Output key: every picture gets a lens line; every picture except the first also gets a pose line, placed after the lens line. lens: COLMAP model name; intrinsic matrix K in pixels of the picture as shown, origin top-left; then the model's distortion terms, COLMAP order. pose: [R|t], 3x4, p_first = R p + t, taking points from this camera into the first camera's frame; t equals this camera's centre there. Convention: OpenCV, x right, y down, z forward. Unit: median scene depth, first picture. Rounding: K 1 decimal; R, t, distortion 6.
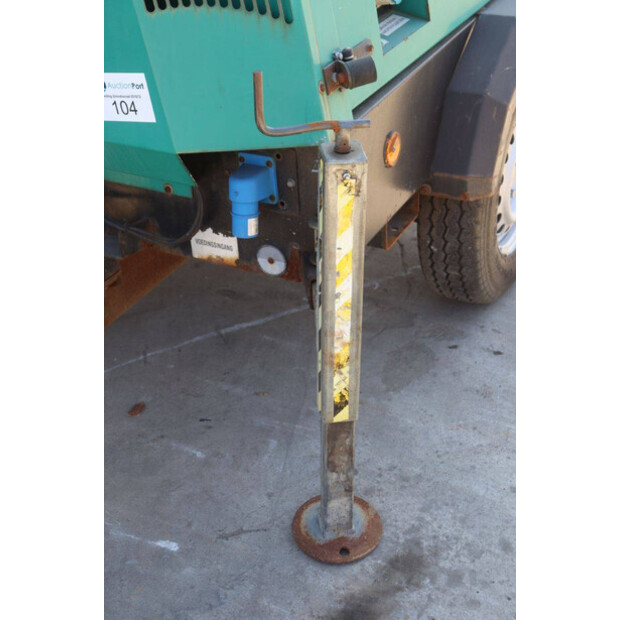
lens RADIAL K [[967.1, 0, 307.9], [0, 967.1, 309.5], [0, 0, 1]] dist [0.172382, 0.000000]
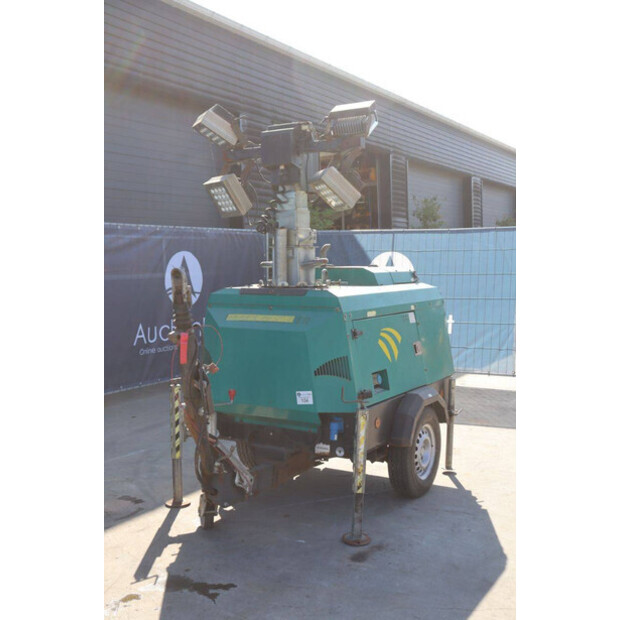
lens RADIAL K [[752.4, 0, 309.7], [0, 752.4, 309.4], [0, 0, 1]] dist [-0.038073, 0.000000]
pose [[0.997358, 0.049945, -0.052747, -0.029588], [-0.069278, 0.872378, -0.483899, 0.773274], [0.021847, 0.486275, 0.873533, -1.477379]]
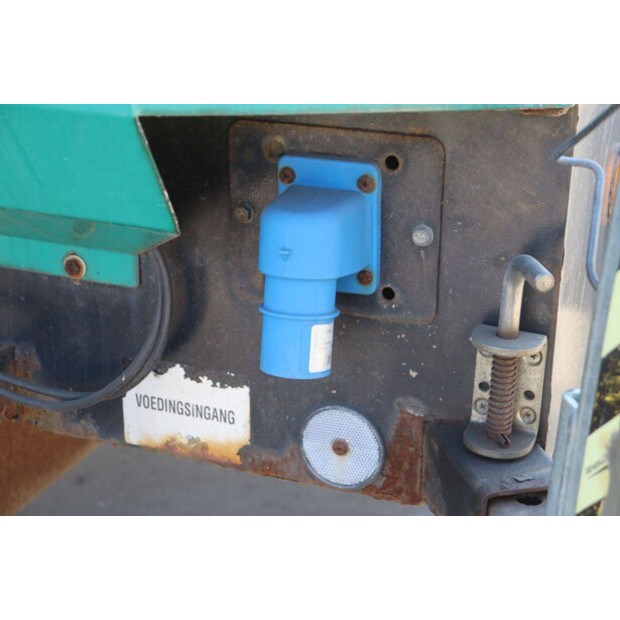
lens RADIAL K [[1171.7, 0, 310.9], [0, 1171.7, 311.3], [0, 0, 1]] dist [0.149225, 0.000000]
pose [[0.991995, 0.019050, 0.124832, -0.109443], [0.006240, 0.979953, -0.199130, -0.010476], [-0.126123, 0.198315, 0.971990, 0.536105]]
